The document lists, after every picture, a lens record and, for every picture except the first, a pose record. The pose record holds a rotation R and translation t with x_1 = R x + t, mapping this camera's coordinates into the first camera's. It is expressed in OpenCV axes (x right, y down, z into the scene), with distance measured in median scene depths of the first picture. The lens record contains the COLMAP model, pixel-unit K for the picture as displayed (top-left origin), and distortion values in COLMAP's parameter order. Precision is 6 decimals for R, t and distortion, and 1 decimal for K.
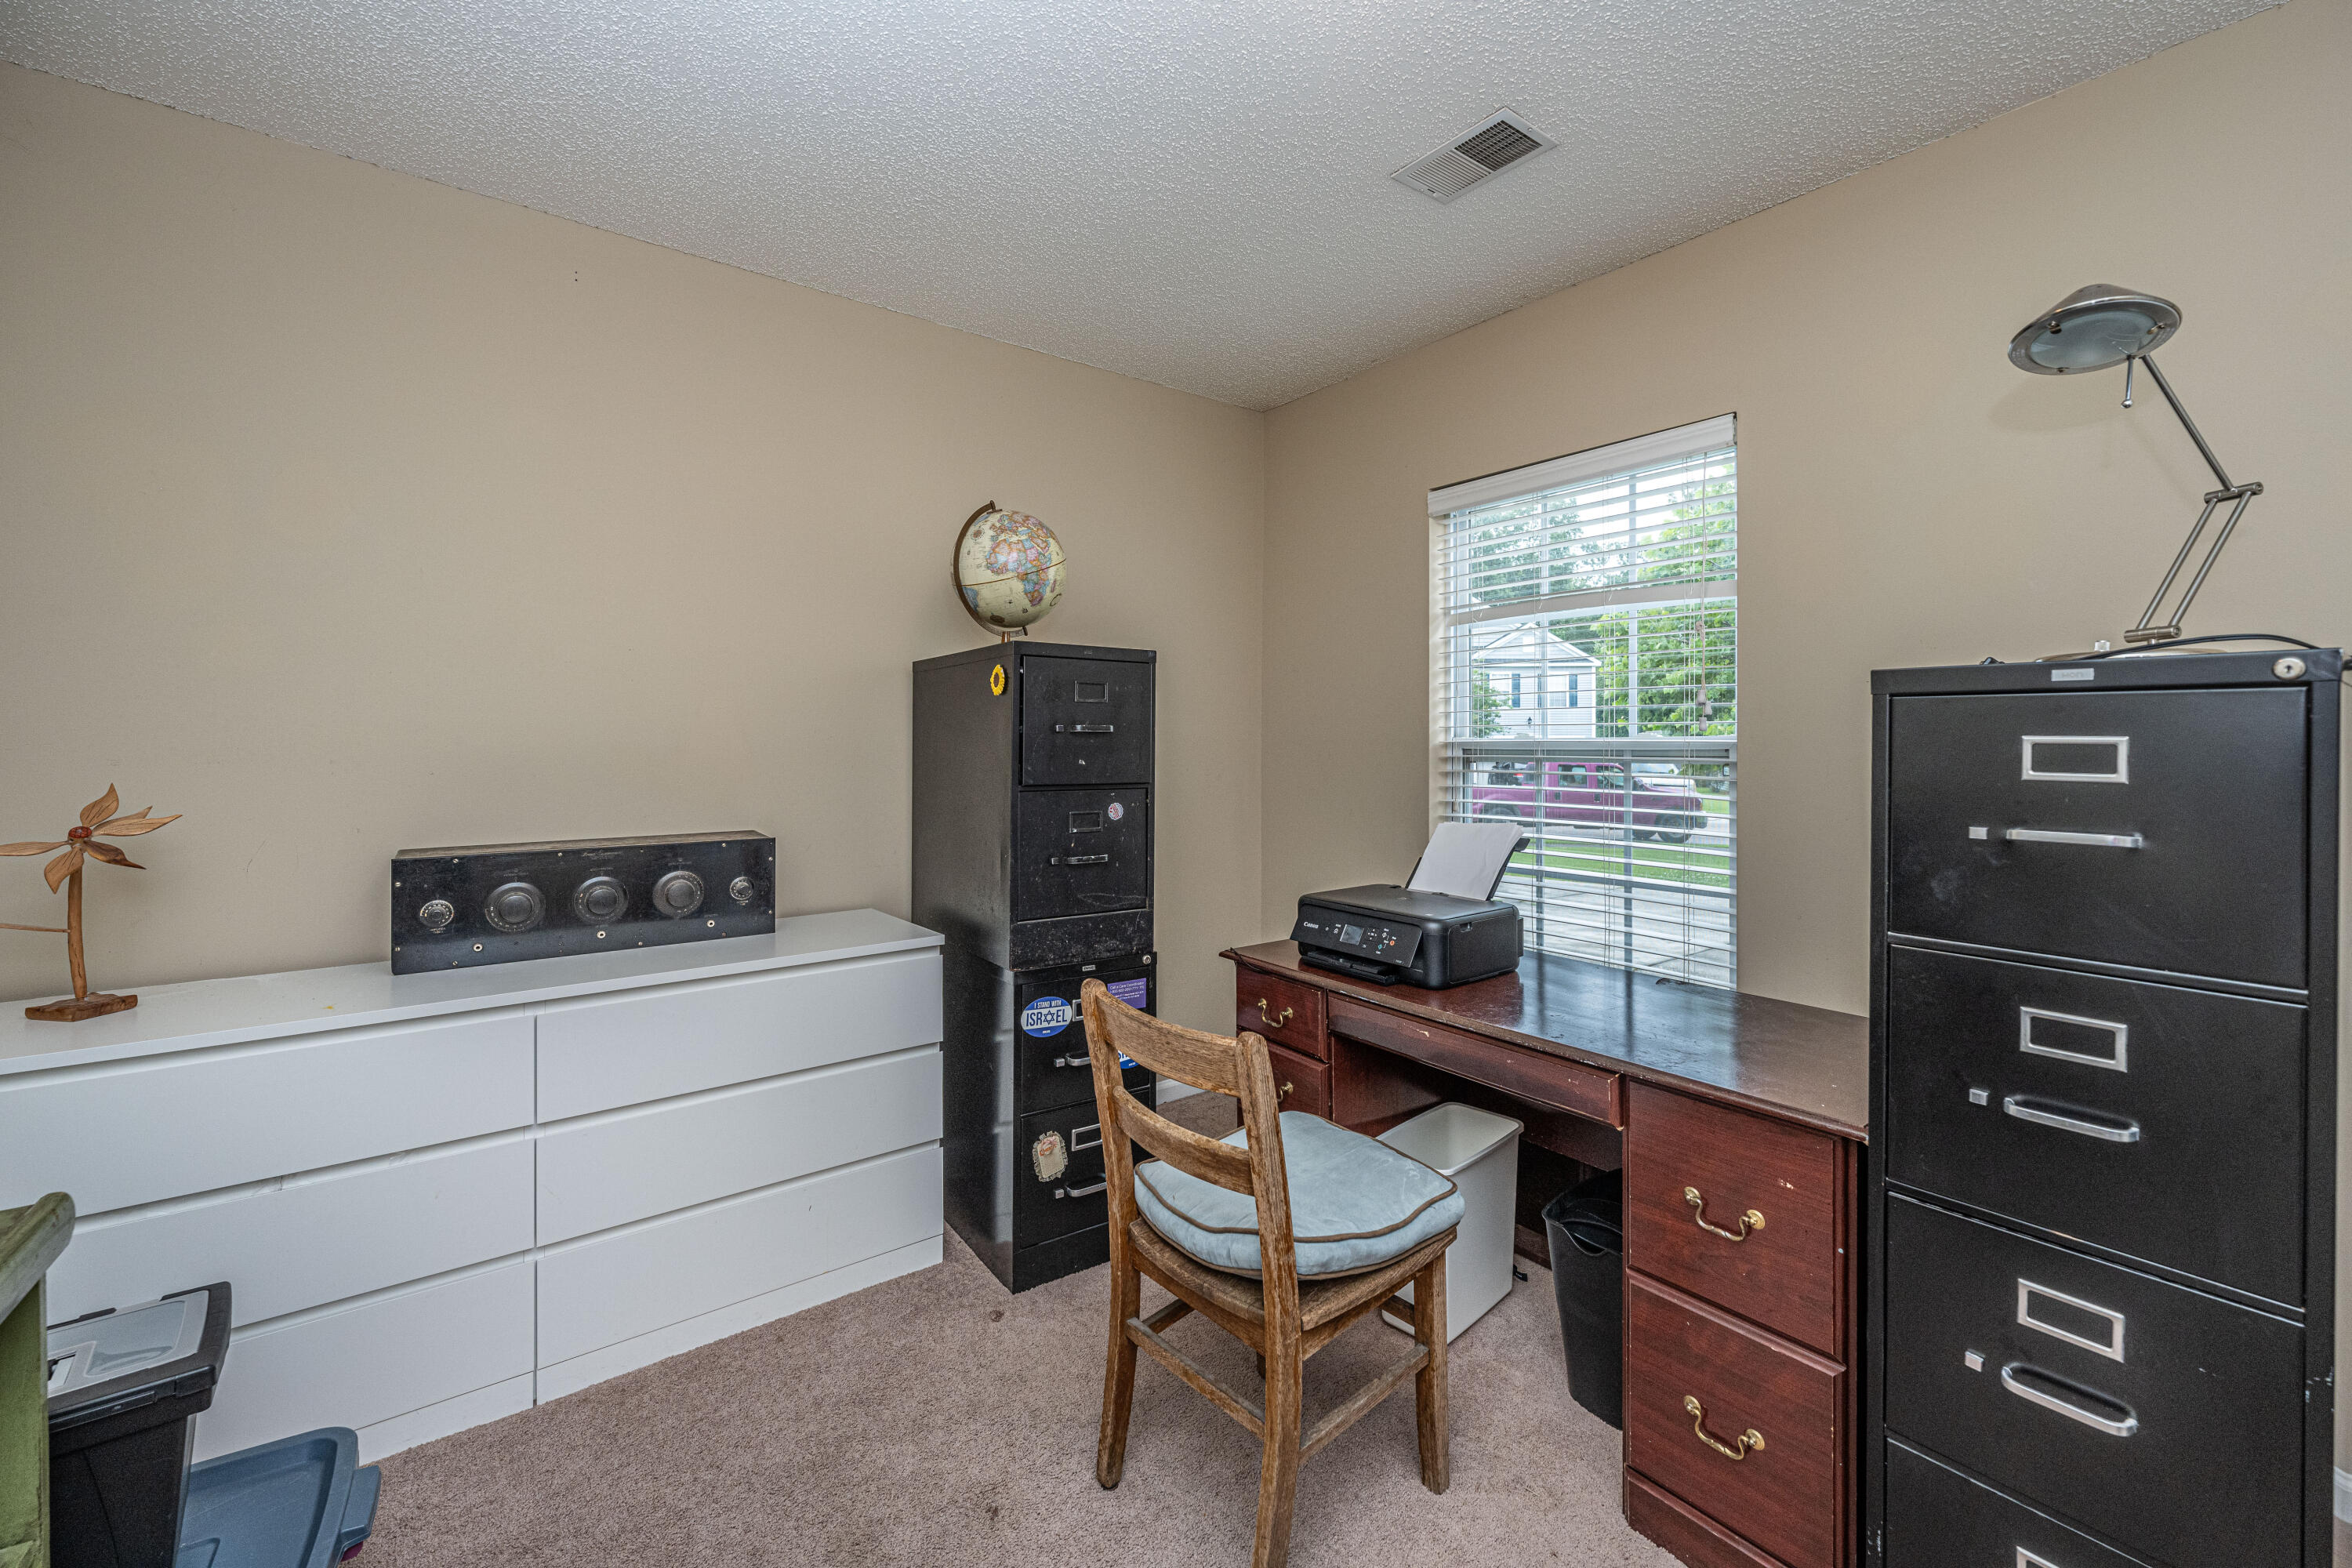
lens RADIAL K [[930.8, 0, 1179.5], [0, 930.8, 744.0], [0, 0, 1]] dist [-0.000438, 0.000000]
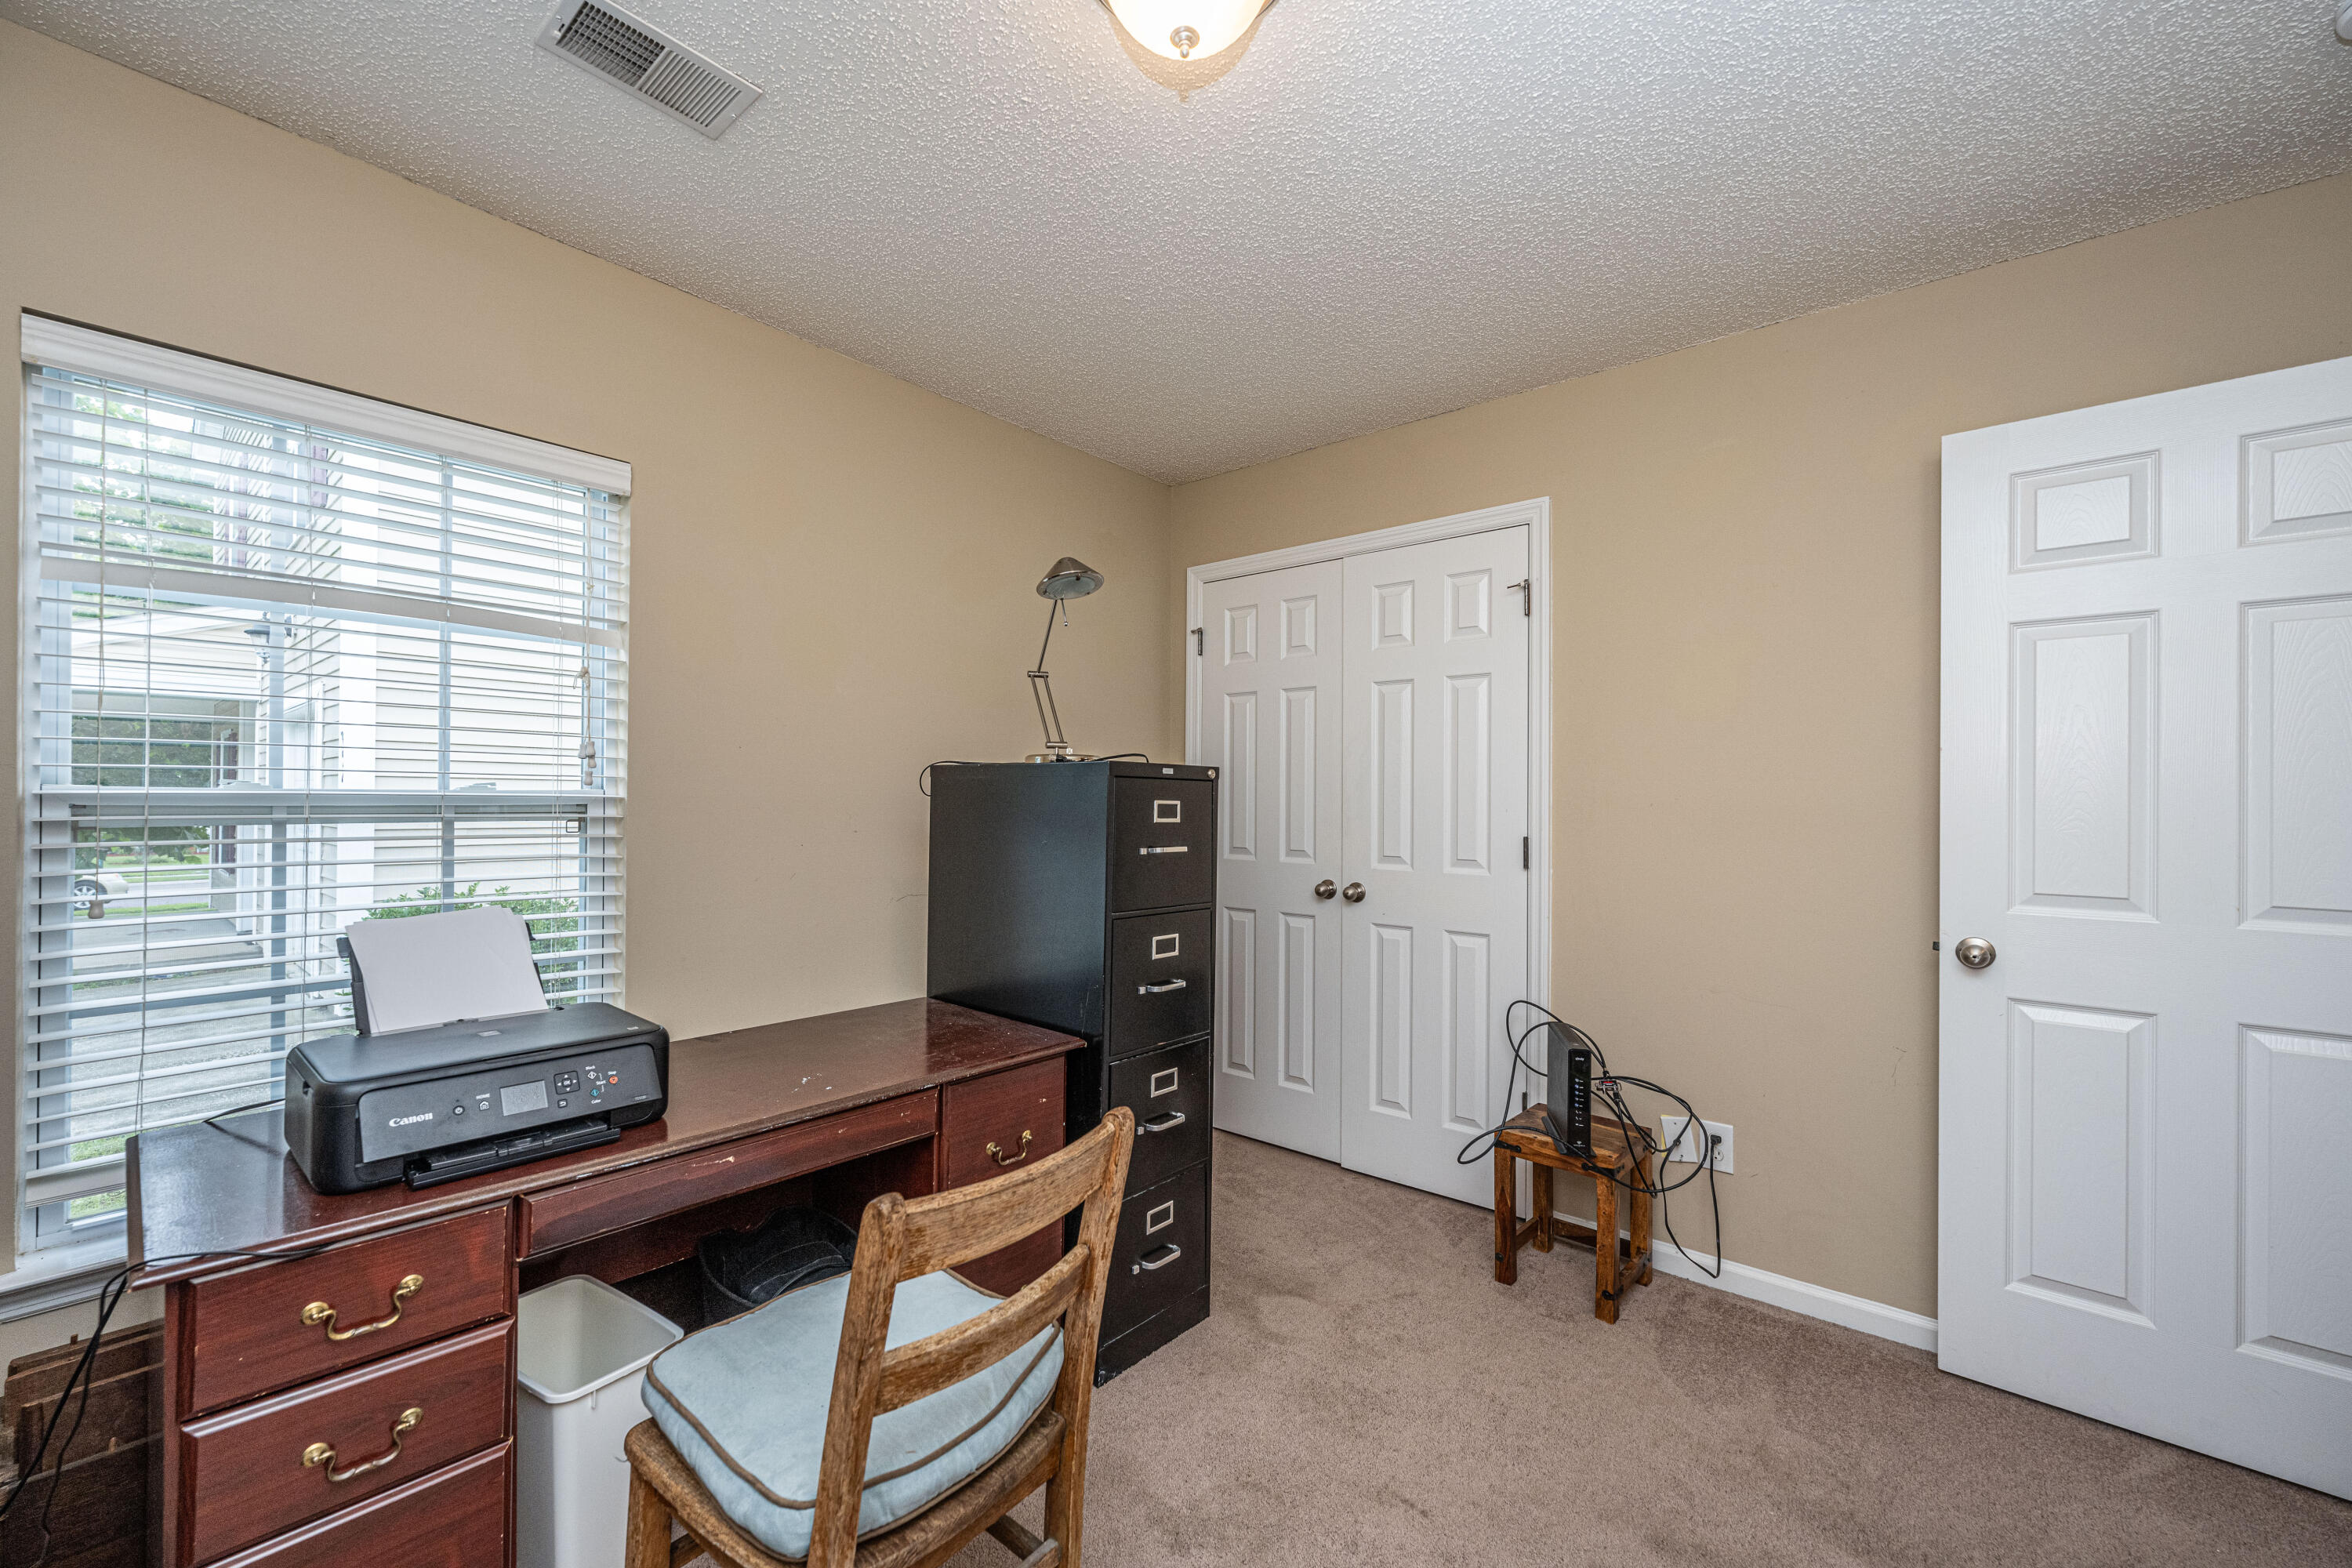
lens RADIAL K [[949.0, 0, 1176.0], [0, 949.0, 784.0], [0, 0, 1]] dist [-0.001567, 0.000012]
pose [[-0.185440, 0.014187, 0.982553, -0.431197], [-0.008551, 0.999835, -0.016050, -0.004573], [-0.982618, -0.011378, -0.185288, 0.534922]]
